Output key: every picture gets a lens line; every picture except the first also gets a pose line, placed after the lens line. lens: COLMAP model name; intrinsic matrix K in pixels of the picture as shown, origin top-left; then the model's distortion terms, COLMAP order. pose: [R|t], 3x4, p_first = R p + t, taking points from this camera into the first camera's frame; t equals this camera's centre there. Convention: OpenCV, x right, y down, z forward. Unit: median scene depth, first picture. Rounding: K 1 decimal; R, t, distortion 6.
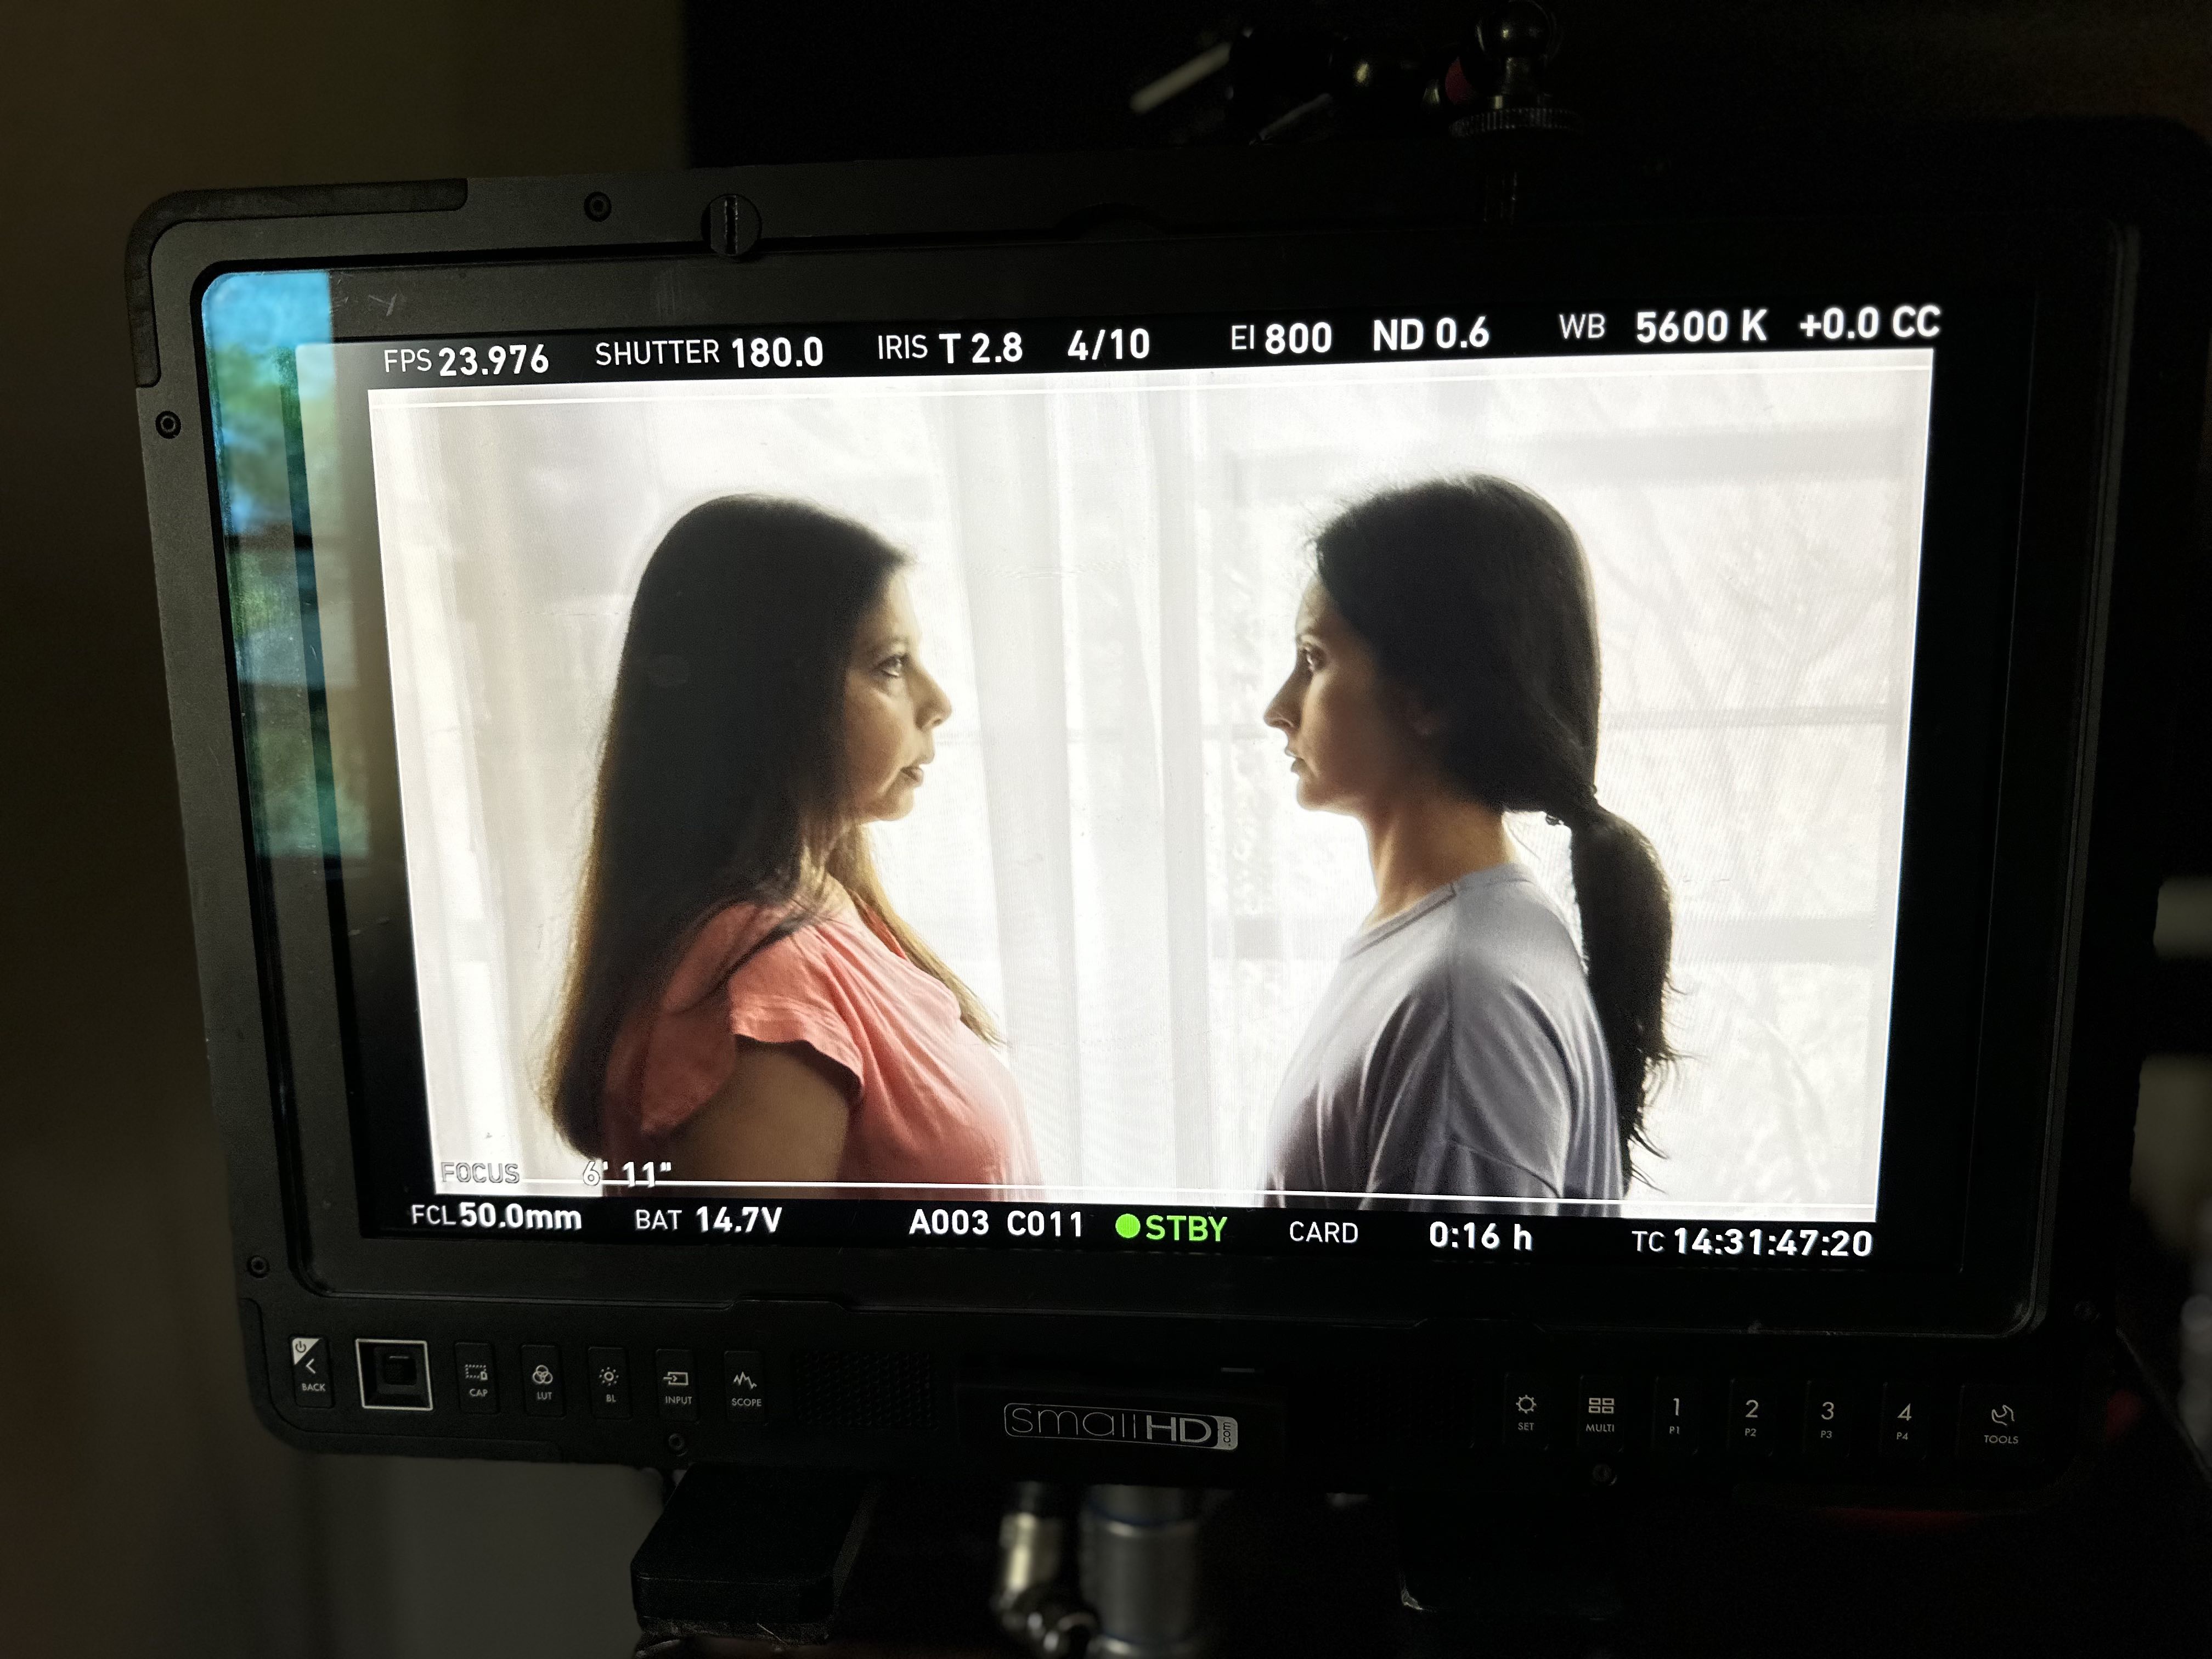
lens RADIAL K [[1530.7, 0, 1098.7], [0, 1530.7, 833.5], [0, 0, 1]] dist [0.040646, -0.014405]
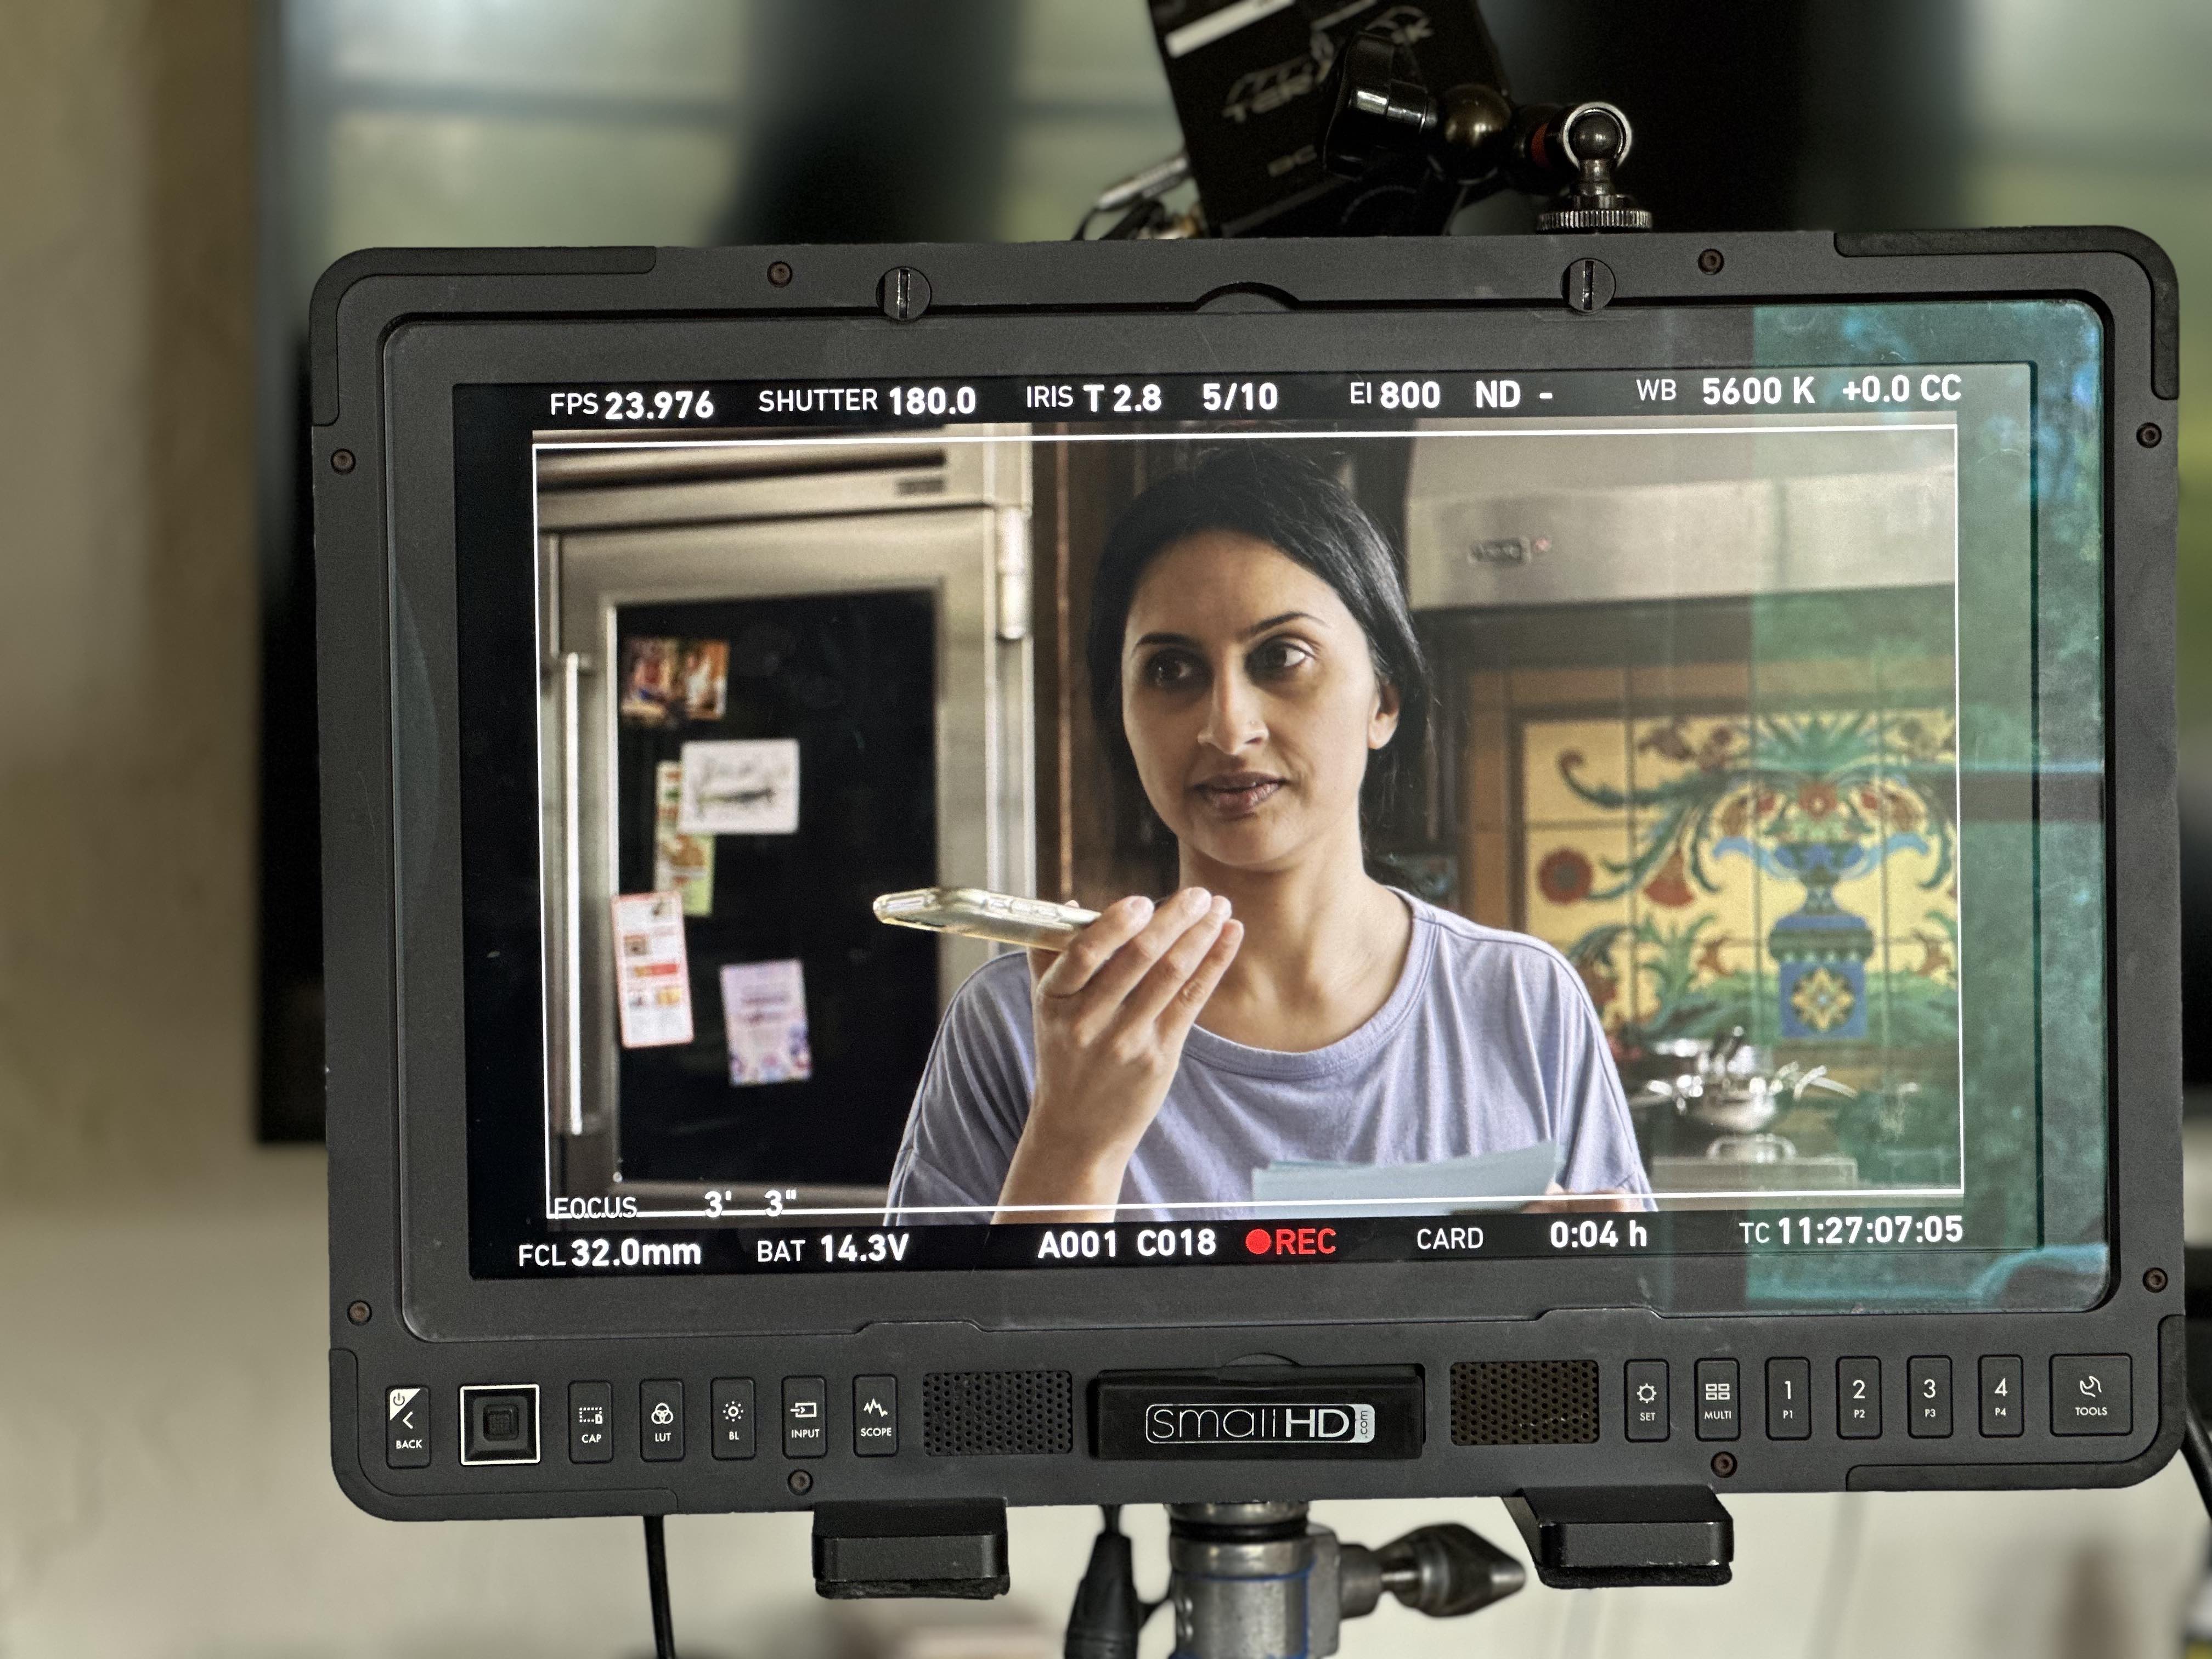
lens RADIAL K [[4970.1, 0, 1106.0], [0, 4970.1, 827.7], [0, 0, 1]] dist [0.119542, 0.000000]
pose [[0.992872, -0.004744, 0.119092, -0.486068], [0.018900, 0.992832, -0.118018, 0.384187], [-0.117679, 0.119428, 0.985844, -2.329379]]
